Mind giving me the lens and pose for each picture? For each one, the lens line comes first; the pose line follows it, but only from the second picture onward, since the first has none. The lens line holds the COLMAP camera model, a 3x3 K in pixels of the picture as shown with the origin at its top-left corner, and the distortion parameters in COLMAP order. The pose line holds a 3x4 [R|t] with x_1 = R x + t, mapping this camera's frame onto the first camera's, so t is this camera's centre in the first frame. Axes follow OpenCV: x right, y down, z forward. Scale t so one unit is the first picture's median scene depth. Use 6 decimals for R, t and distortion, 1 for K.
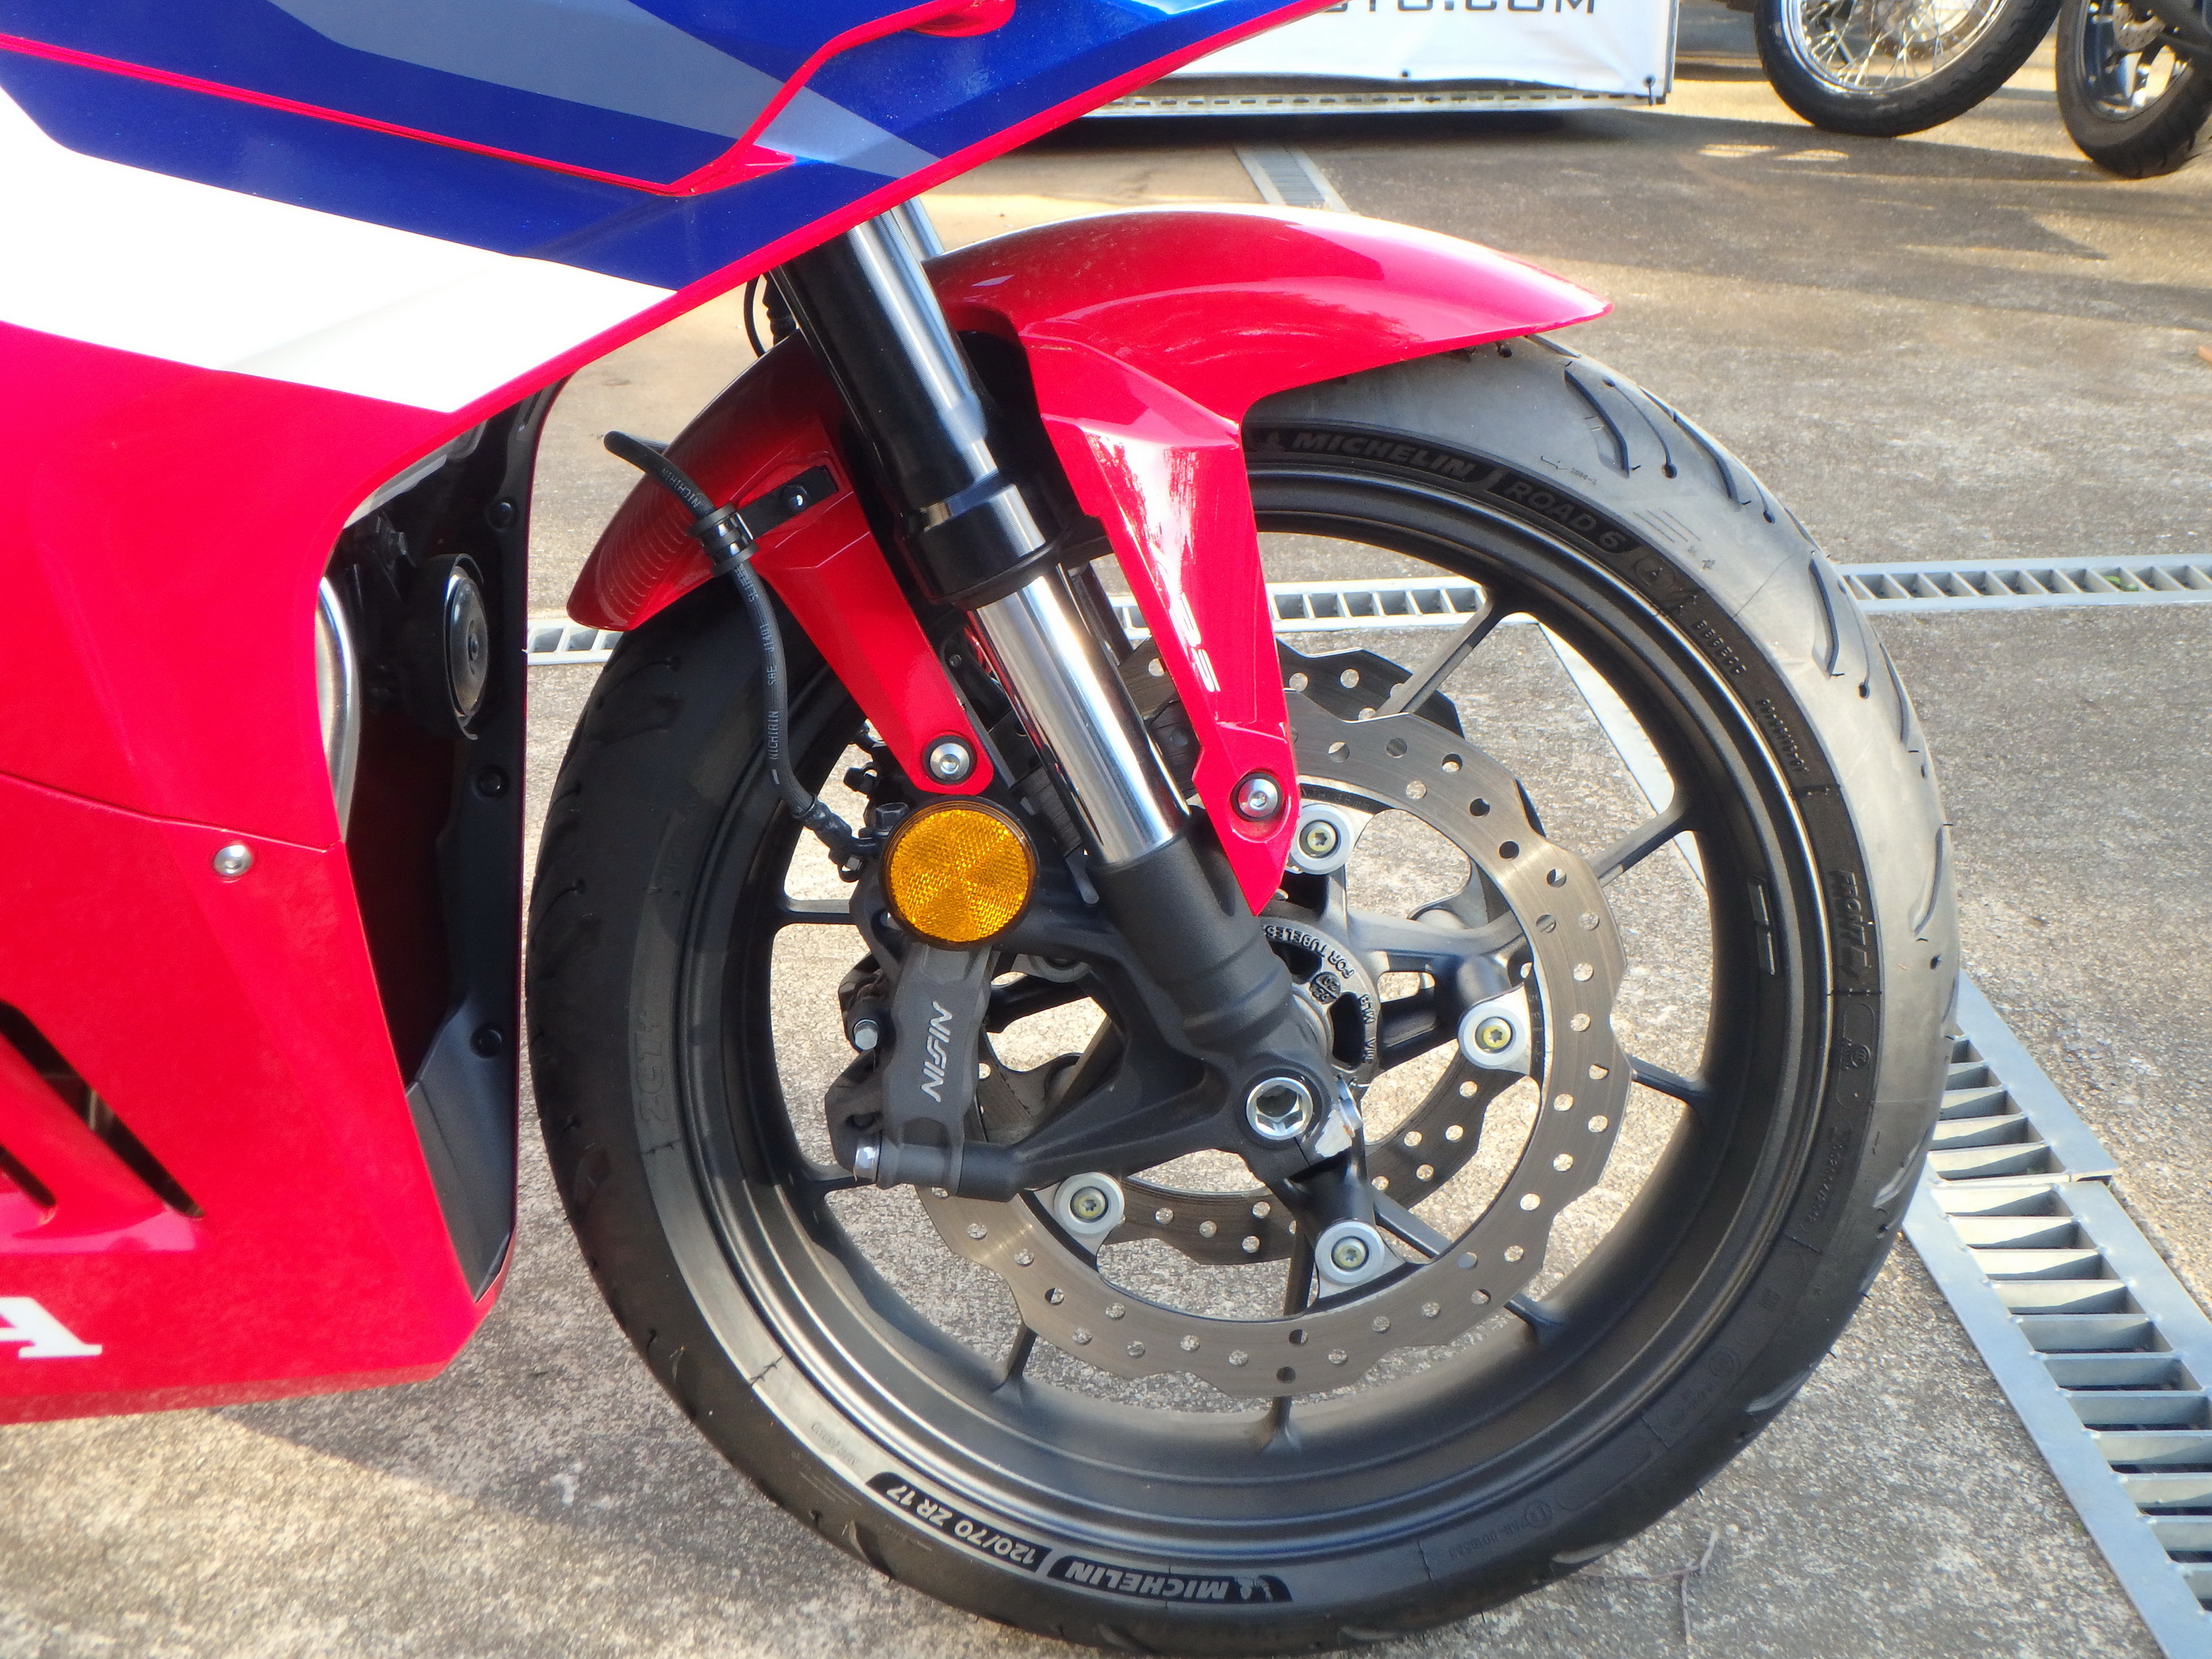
lens RADIAL K [[2644.1, 0, 1114.2], [0, 2644.1, 846.6], [0, 0, 1]] dist [-0.015991, 0.000000]
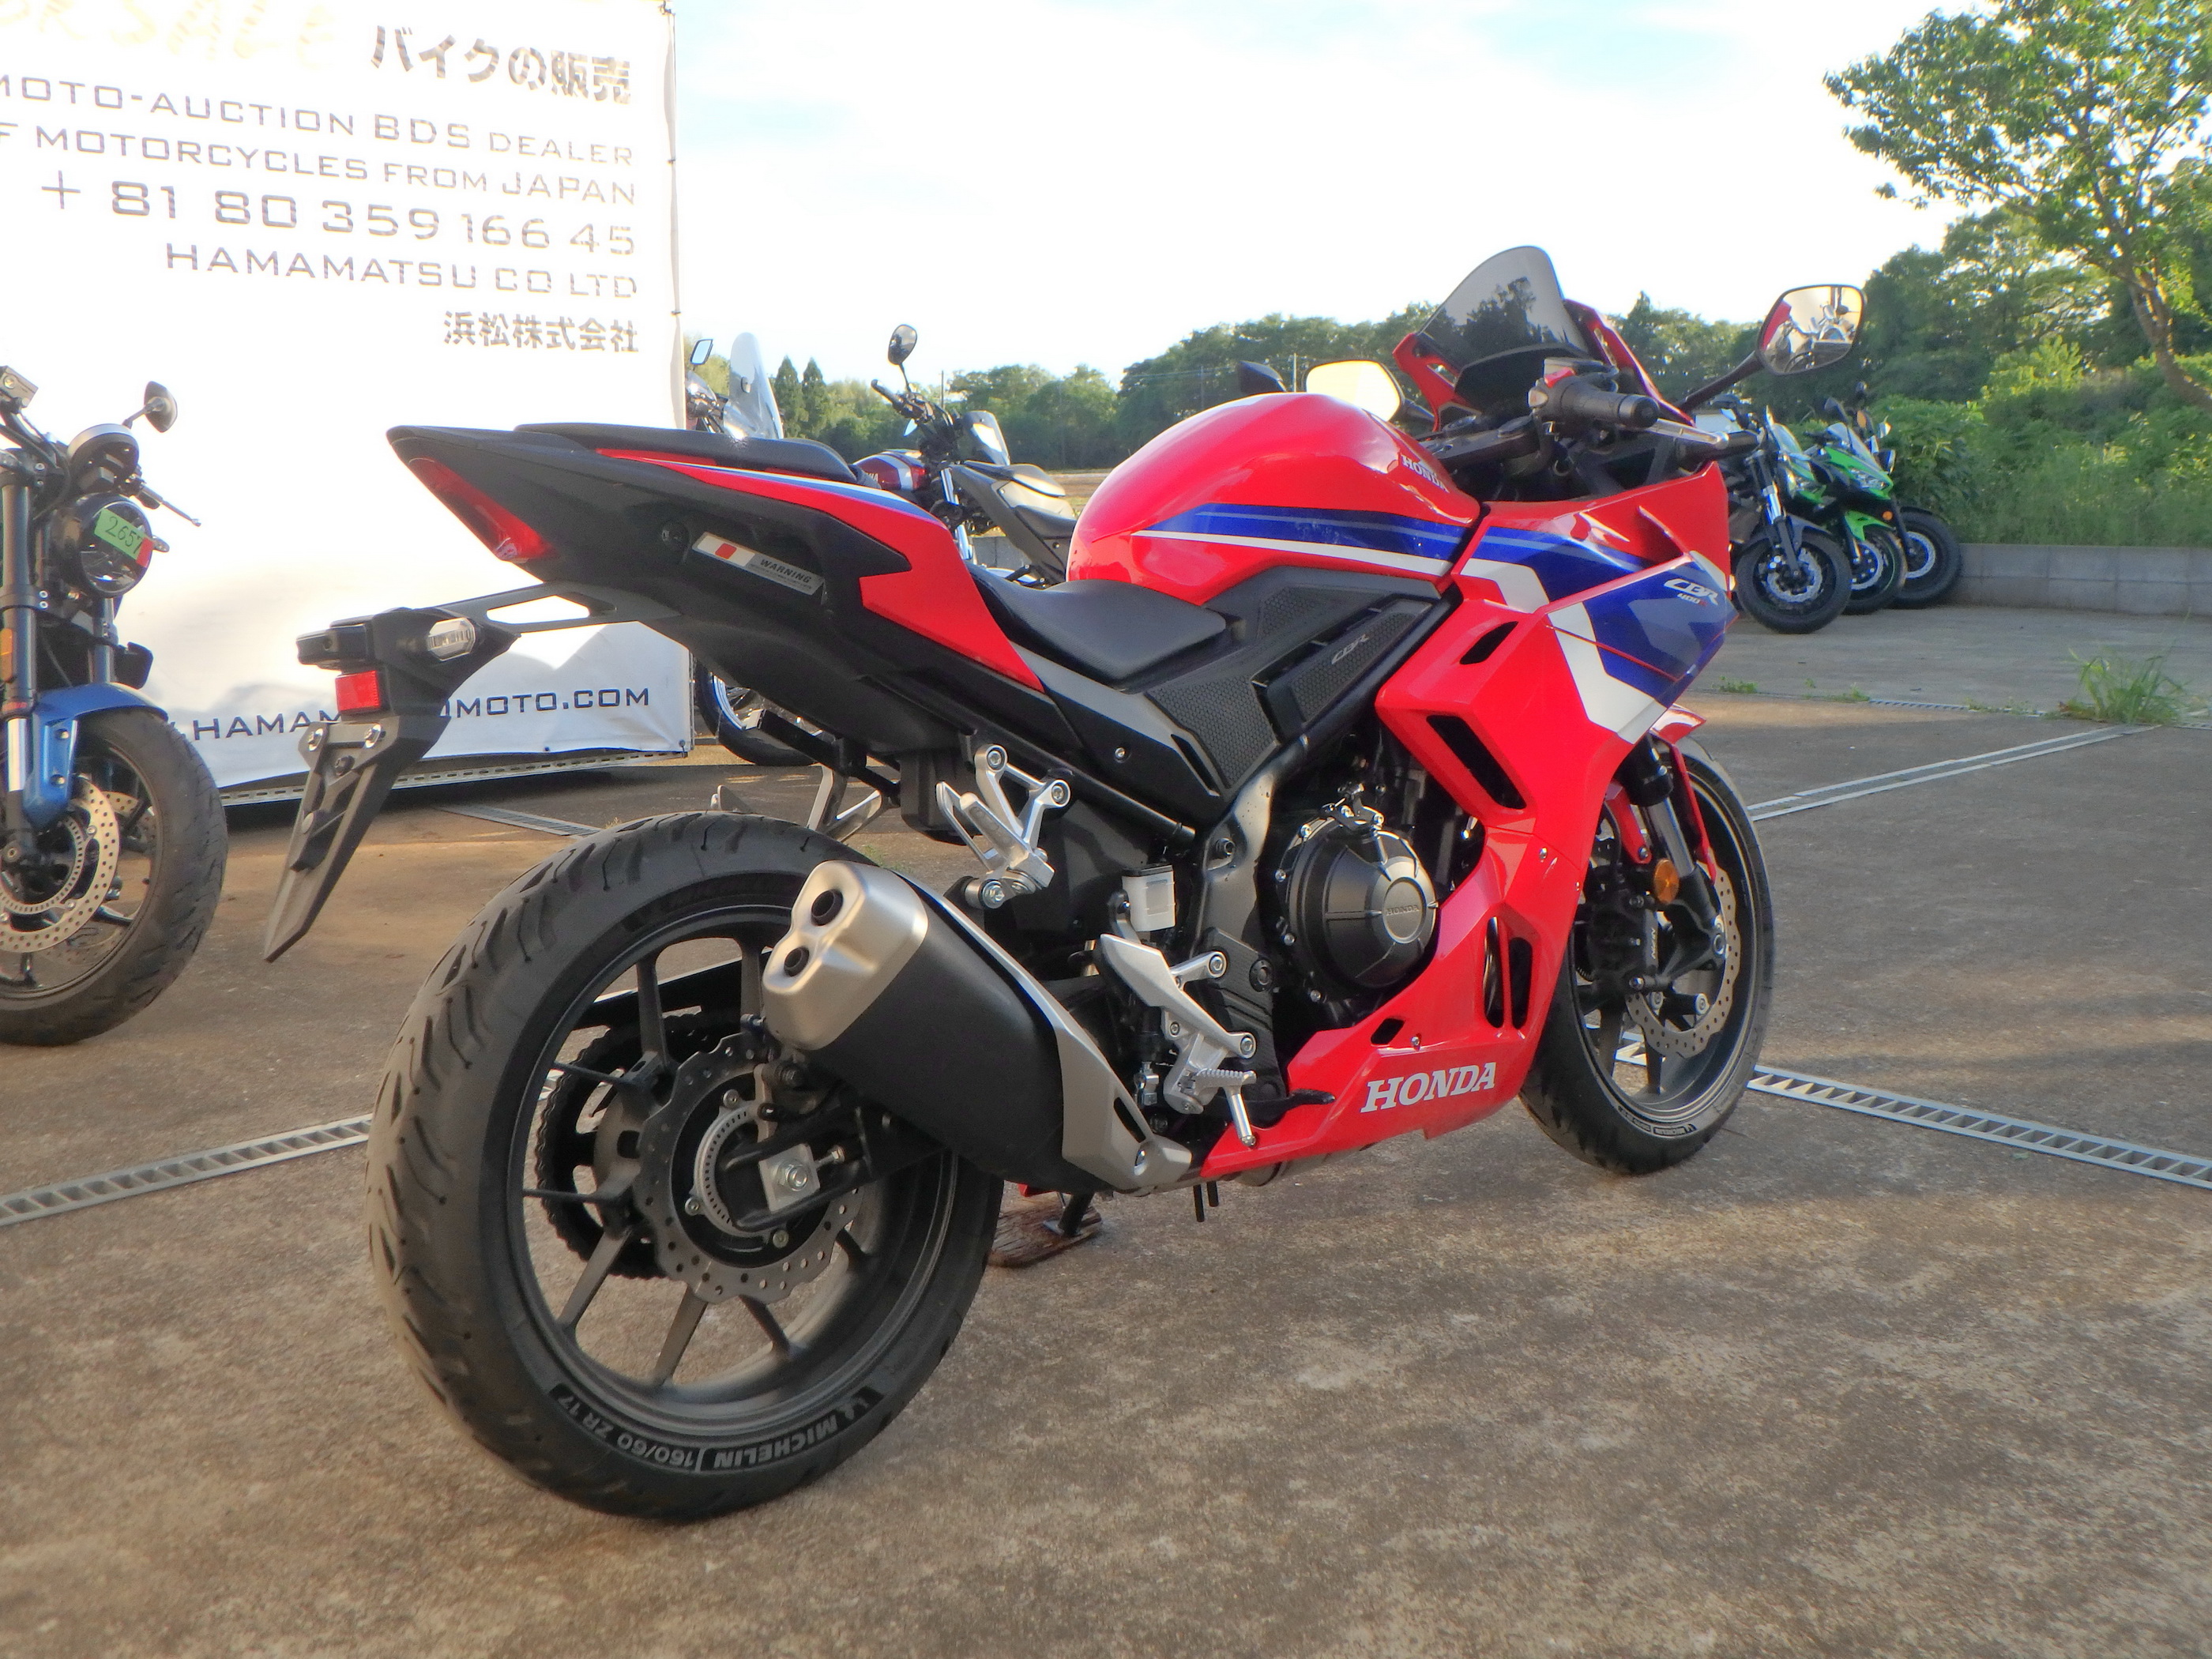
lens RADIAL K [[2182.4, 0, 1094.5], [0, 2182.4, 810.0], [0, 0, 1]] dist [-0.015535, 0.000000]
pose [[0.752432, -0.080586, 0.653722, -2.095661], [0.252243, 0.952080, -0.172966, 0.189470], [-0.608457, 0.295042, 0.736702, -0.556806]]
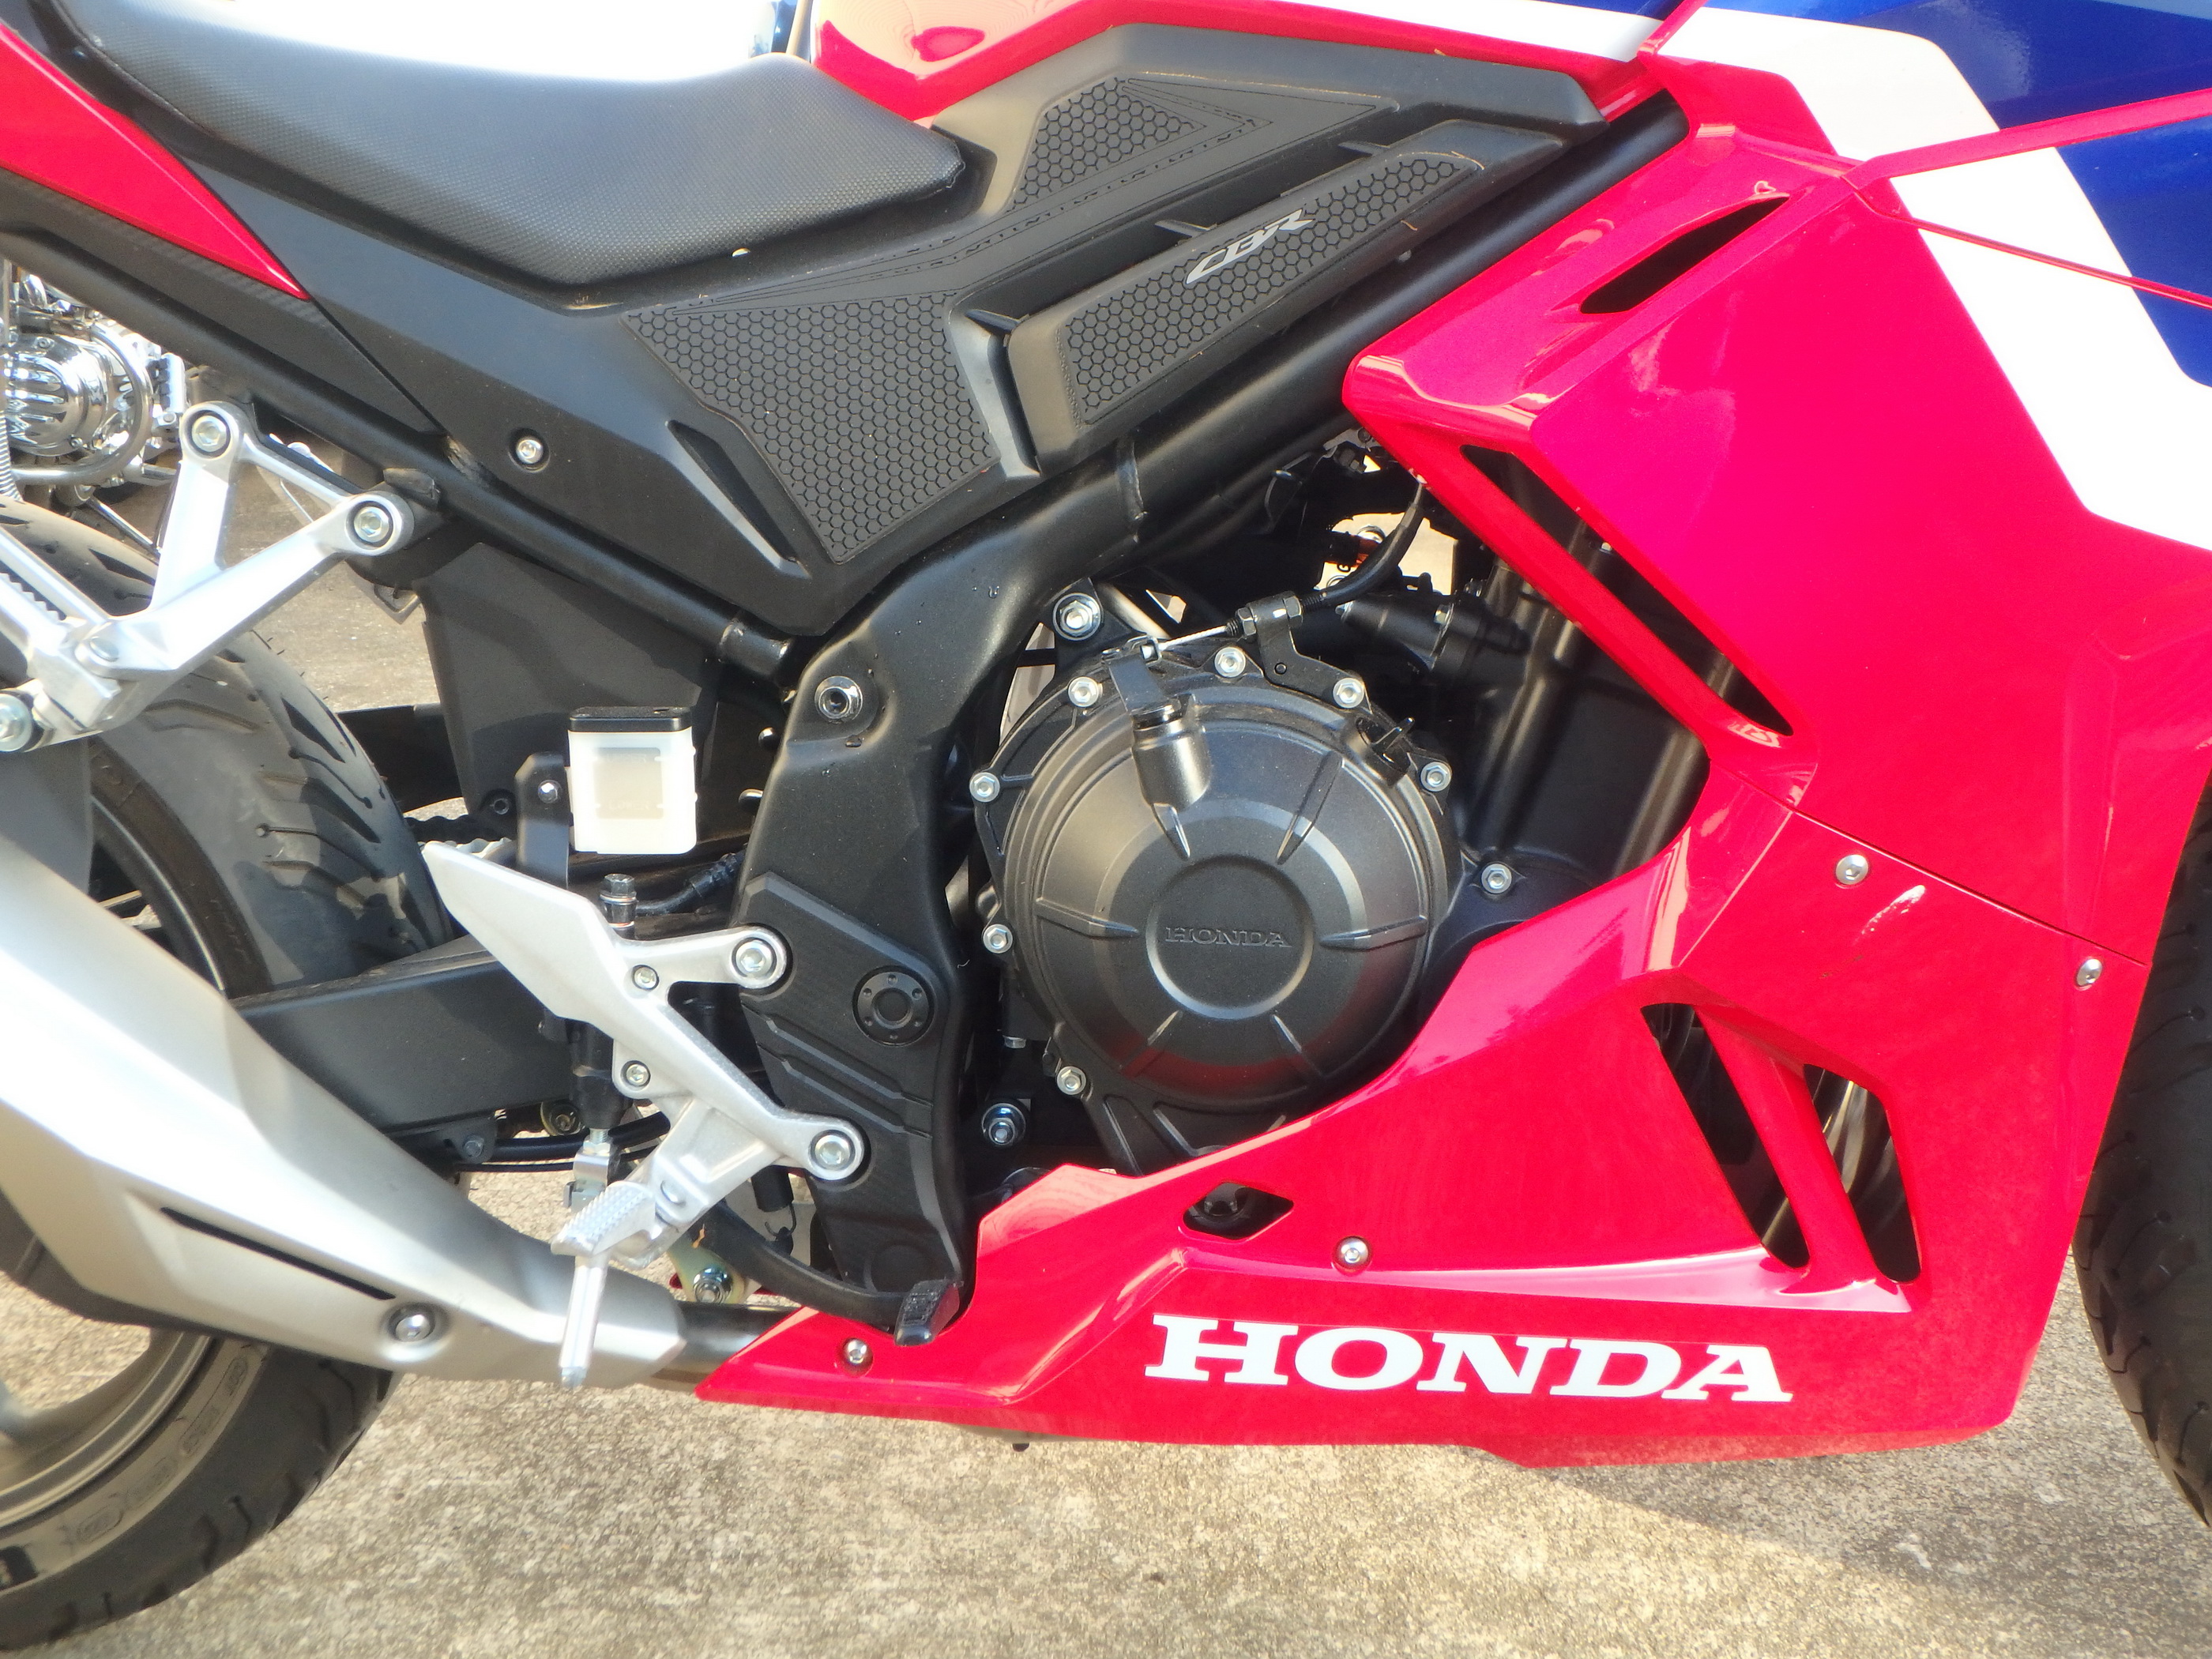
lens RADIAL K [[2439.7, 0, 1104.9], [0, 2439.7, 791.4], [0, 0, 1]] dist [-0.022427, 0.000000]
pose [[0.998541, 0.027773, -0.046308, -0.593719], [-0.032611, 0.993701, -0.107218, 0.045883], [0.043039, 0.108572, 0.993157, -0.101767]]
